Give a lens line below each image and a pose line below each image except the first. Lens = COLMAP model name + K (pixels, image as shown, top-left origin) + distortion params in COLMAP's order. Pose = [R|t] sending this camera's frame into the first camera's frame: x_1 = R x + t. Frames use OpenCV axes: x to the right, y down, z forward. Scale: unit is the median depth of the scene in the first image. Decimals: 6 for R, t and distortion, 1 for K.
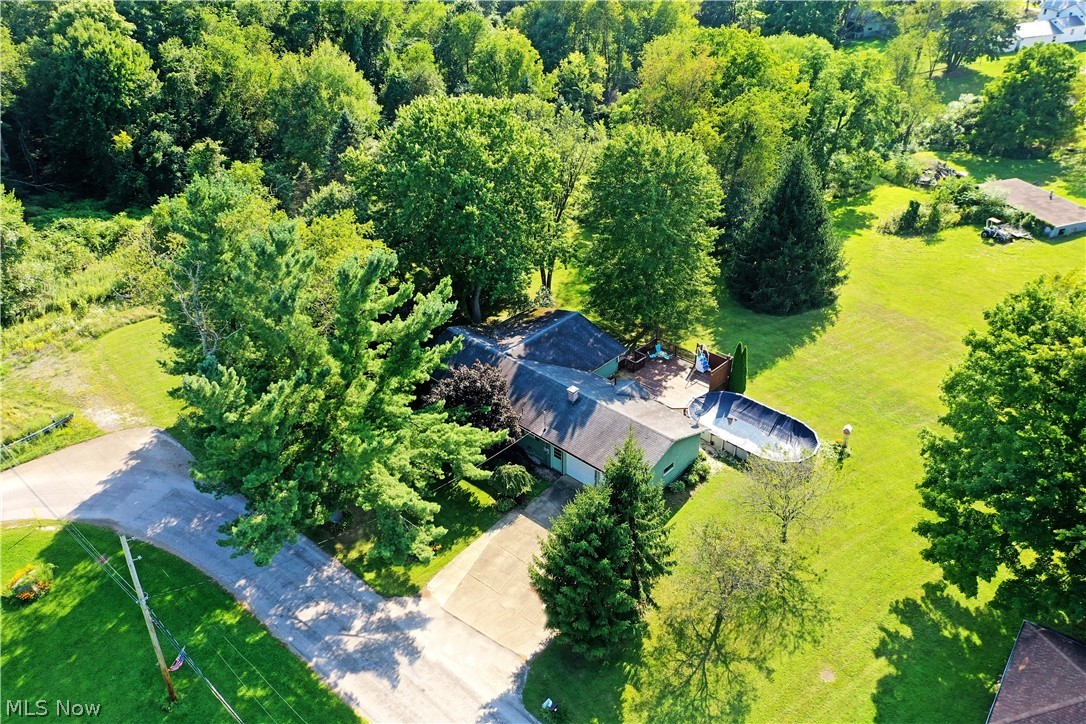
lens RADIAL K [[860.8, 0, 543.0], [0, 860.8, 362.0], [0, 0, 1]] dist [0.008931, 0.002352]
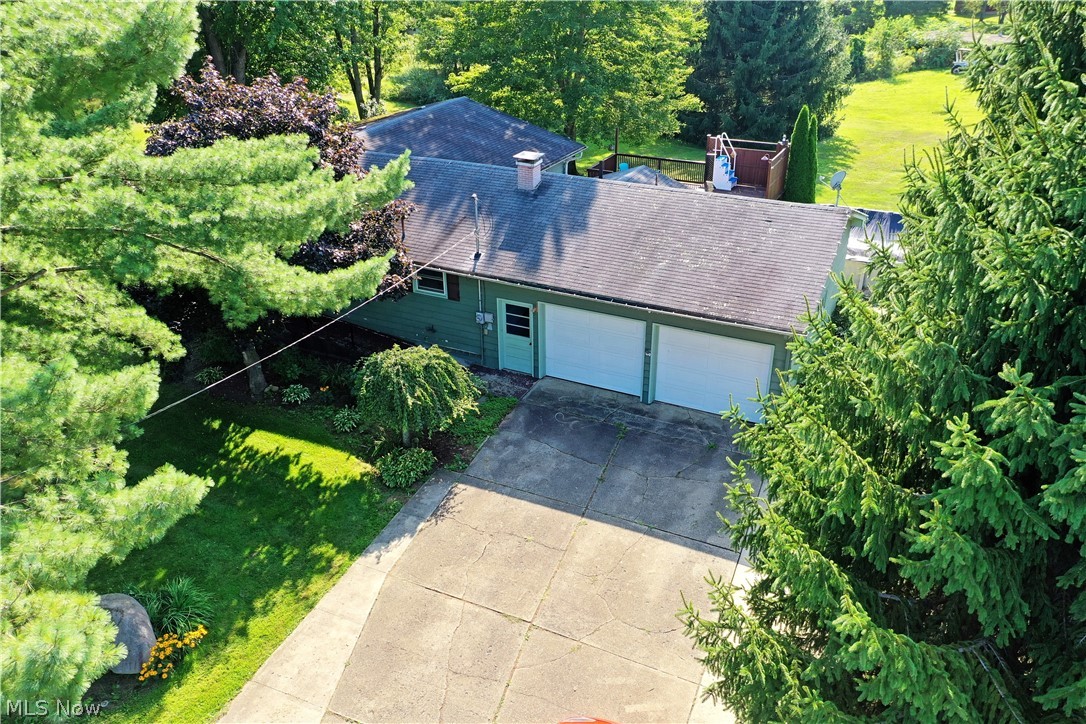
lens RADIAL K [[860.8, 0, 543.0], [0, 860.8, 362.0], [0, 0, 1]] dist [0.008931, 0.002352]
pose [[0.958104, -0.126290, 0.257074, -0.073439], [0.149399, 0.986126, -0.072362, 0.160179], [-0.244369, 0.107737, 0.963679, 0.679762]]
